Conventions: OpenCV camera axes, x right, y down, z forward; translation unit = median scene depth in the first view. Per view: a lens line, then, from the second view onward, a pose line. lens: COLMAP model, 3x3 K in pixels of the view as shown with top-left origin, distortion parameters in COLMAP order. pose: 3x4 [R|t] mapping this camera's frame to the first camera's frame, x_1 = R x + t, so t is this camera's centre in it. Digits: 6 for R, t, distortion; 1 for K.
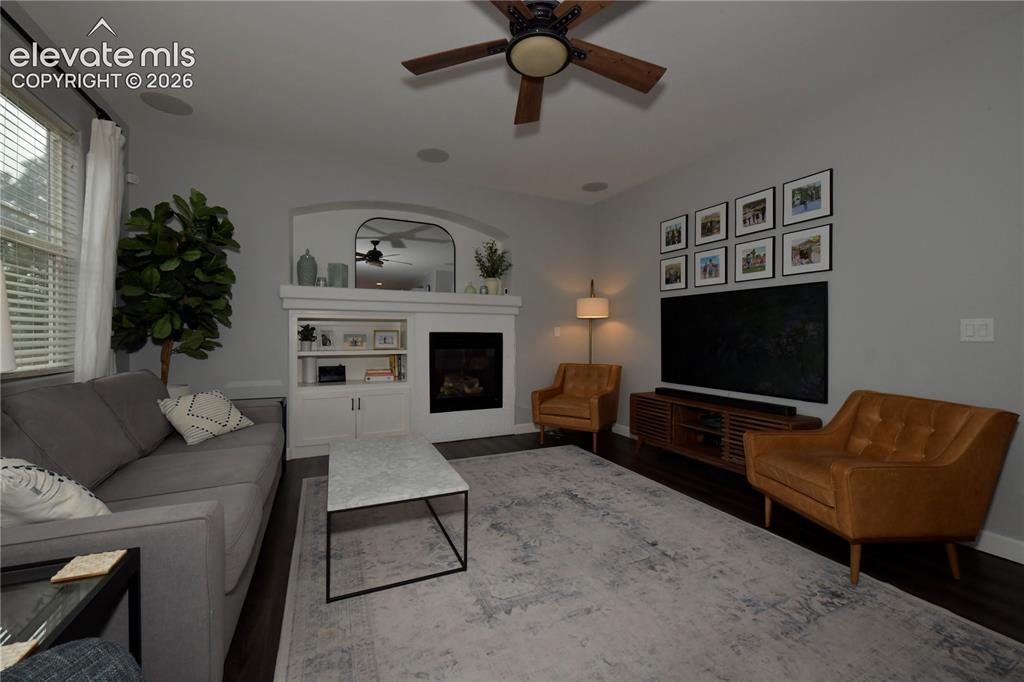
lens RADIAL K [[405.4, 0, 513.3], [0, 405.4, 335.6], [0, 0, 1]] dist [-0.007071, -0.000043]
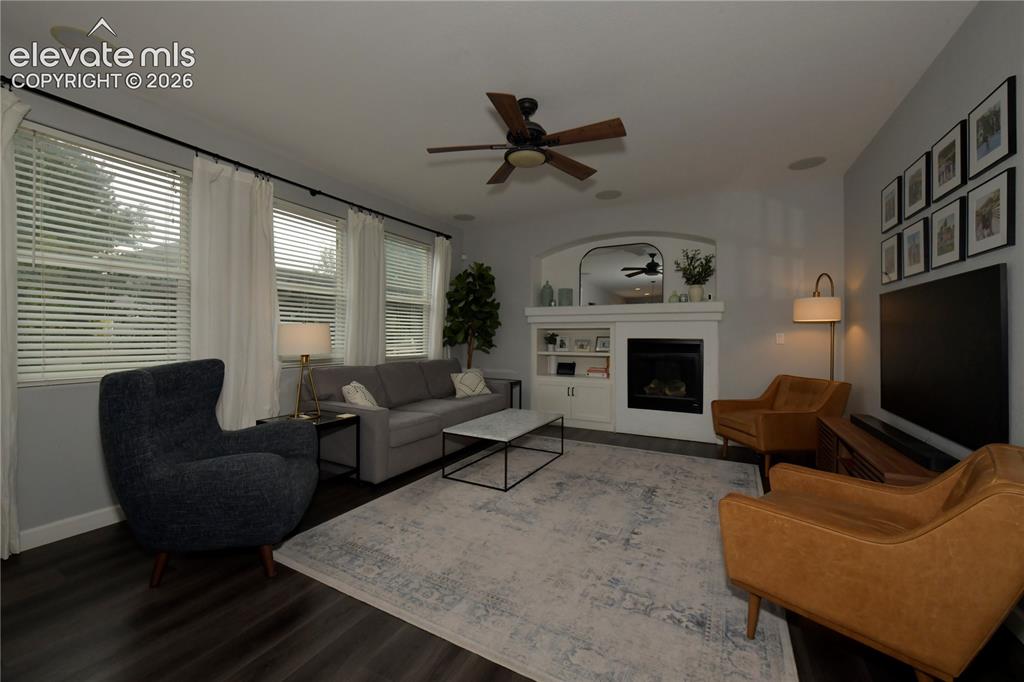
lens RADIAL K [[405.4, 0, 511.2], [0, 405.4, 339.0], [0, 0, 1]] dist [-0.007071, -0.000043]
pose [[0.600710, 0.007792, -0.799429, 0.777082], [-0.001085, 0.999960, 0.008932, -0.024669], [0.799466, -0.004498, 0.600694, 0.040093]]
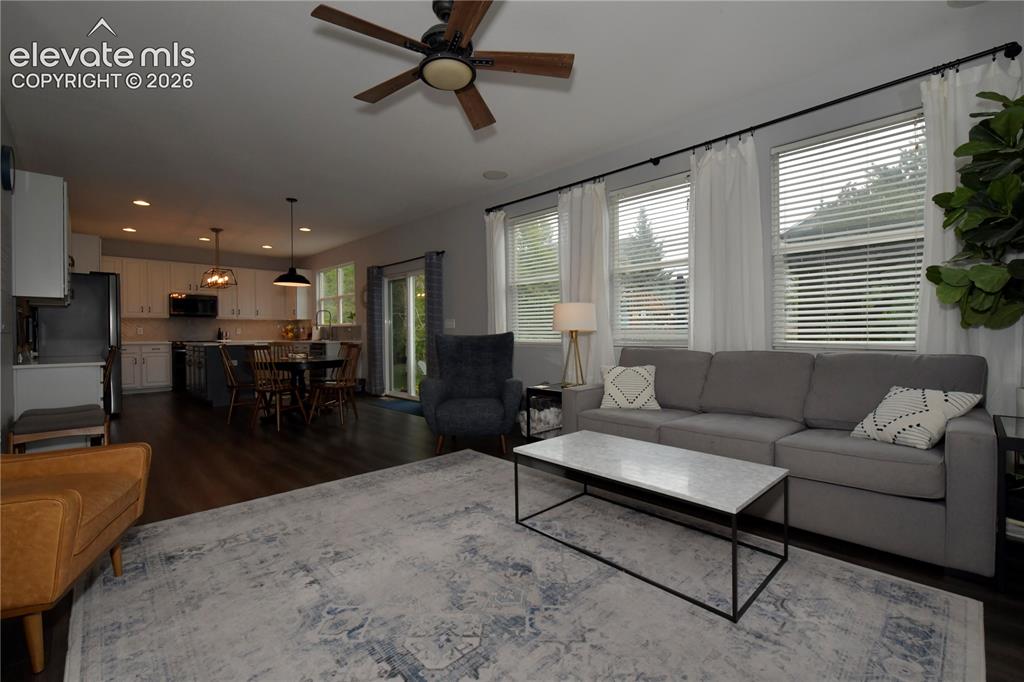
lens RADIAL K [[442.4, 0, 516.5], [0, 442.4, 336.4], [0, 0, 1]] dist [-0.009041, 0.000201]
pose [[-0.943599, 0.006467, -0.331027, 0.191911], [0.005190, 0.999975, 0.004741, 0.035034], [0.331050, 0.002755, -0.943609, 1.439898]]
